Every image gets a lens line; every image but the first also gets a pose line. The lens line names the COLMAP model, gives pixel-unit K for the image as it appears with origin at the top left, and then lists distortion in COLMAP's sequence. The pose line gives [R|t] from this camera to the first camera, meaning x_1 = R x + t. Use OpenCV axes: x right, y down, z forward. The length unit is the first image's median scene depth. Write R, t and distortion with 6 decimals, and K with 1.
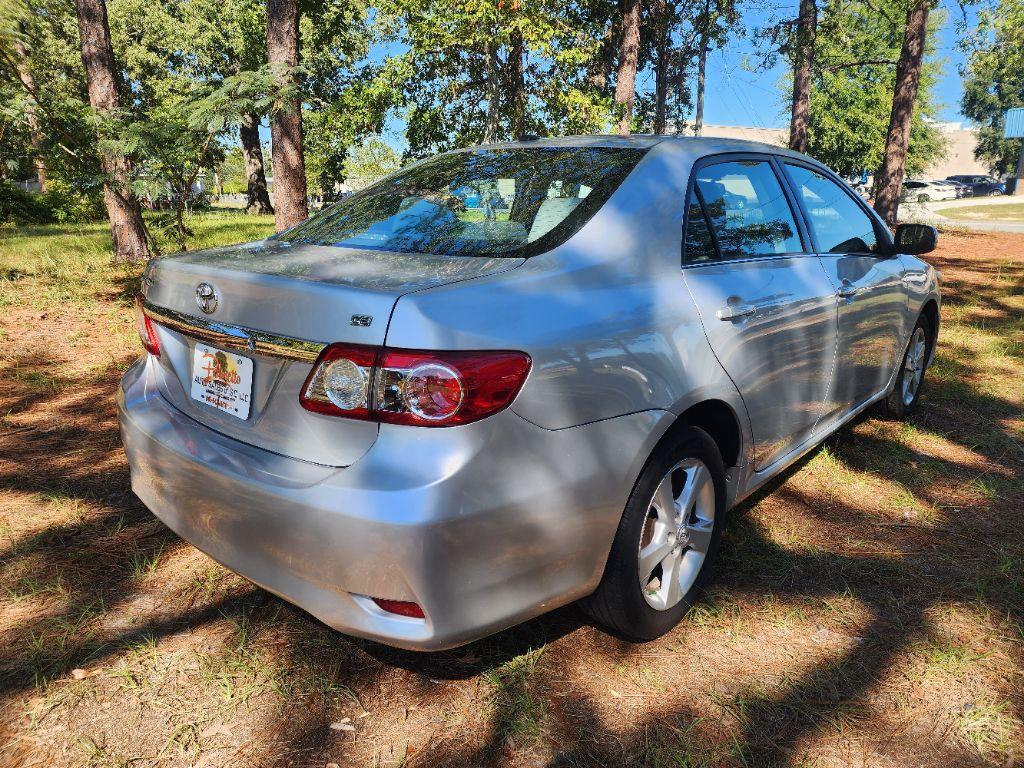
lens RADIAL K [[717.4, 0, 512.0], [0, 717.4, 384.0], [0, 0, 1]] dist [0.046578, -0.056525]
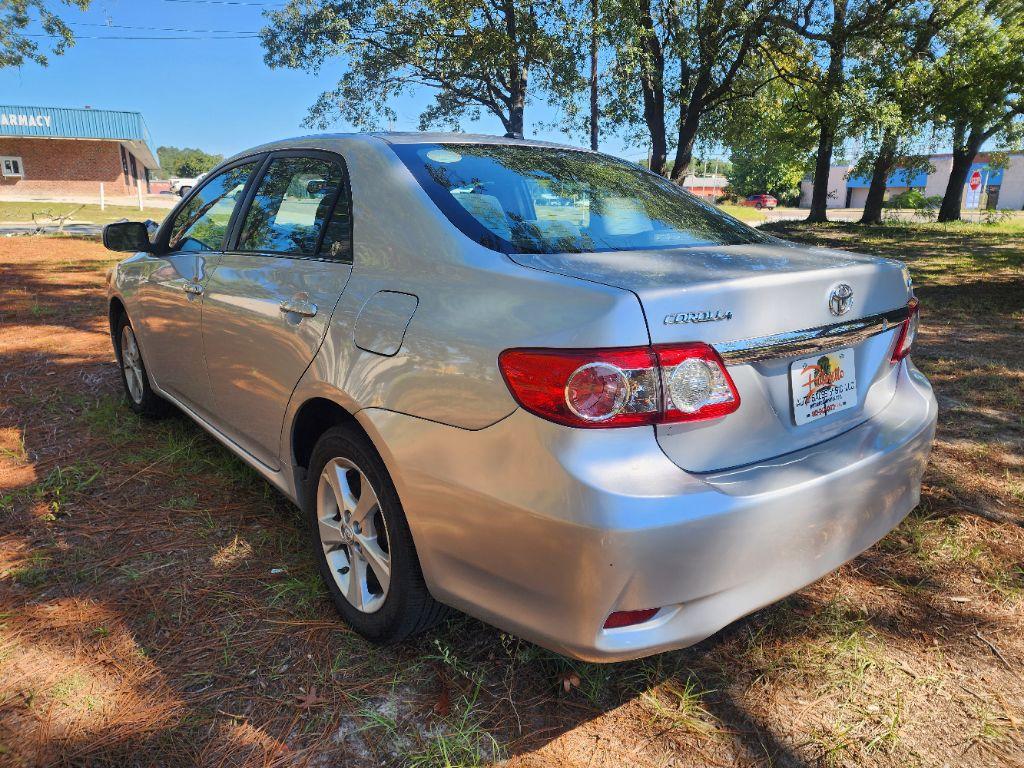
lens RADIAL K [[717.4, 0, 512.0], [0, 717.4, 384.0], [0, 0, 1]] dist [0.046578, -0.056525]
pose [[0.070436, -0.232684, 0.969998, -0.234926], [0.233873, 0.949162, 0.210703, -0.052939], [-0.969712, 0.212016, 0.121274, 0.220821]]
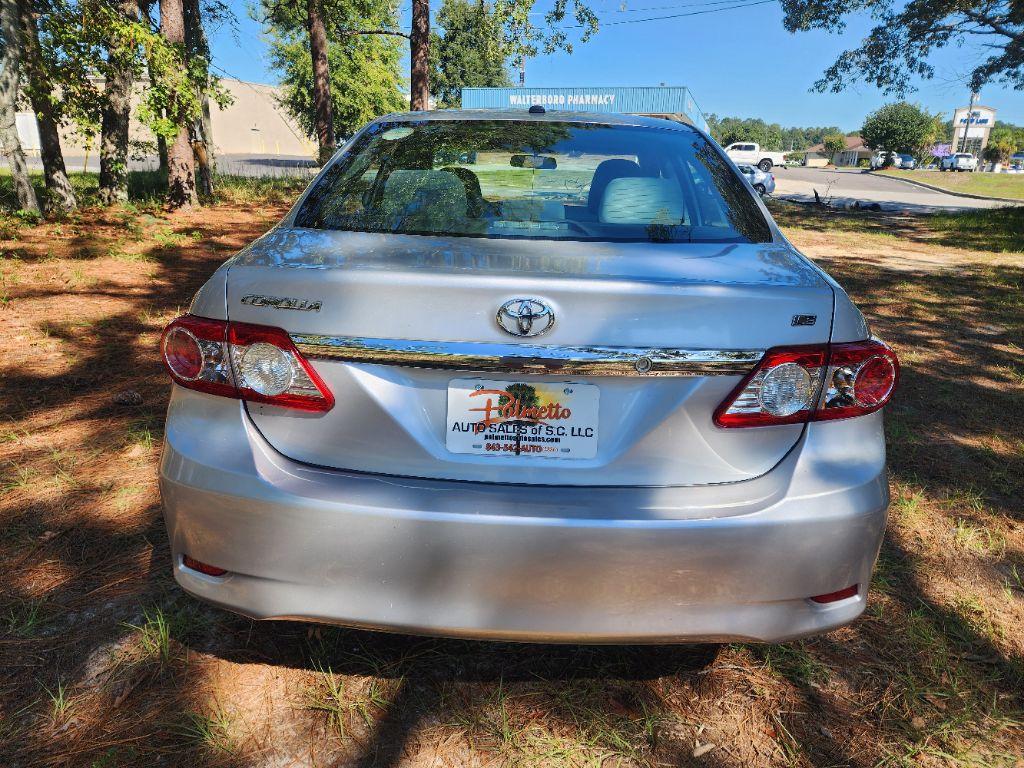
lens RADIAL K [[725.4, 0, 512.0], [0, 725.4, 384.0], [0, 0, 1]] dist [0.077637, -0.104364]
pose [[0.743304, -0.168994, 0.647255, -0.157642], [0.134816, 0.985555, 0.102500, -0.021676], [-0.655228, 0.011072, 0.755350, 0.070011]]
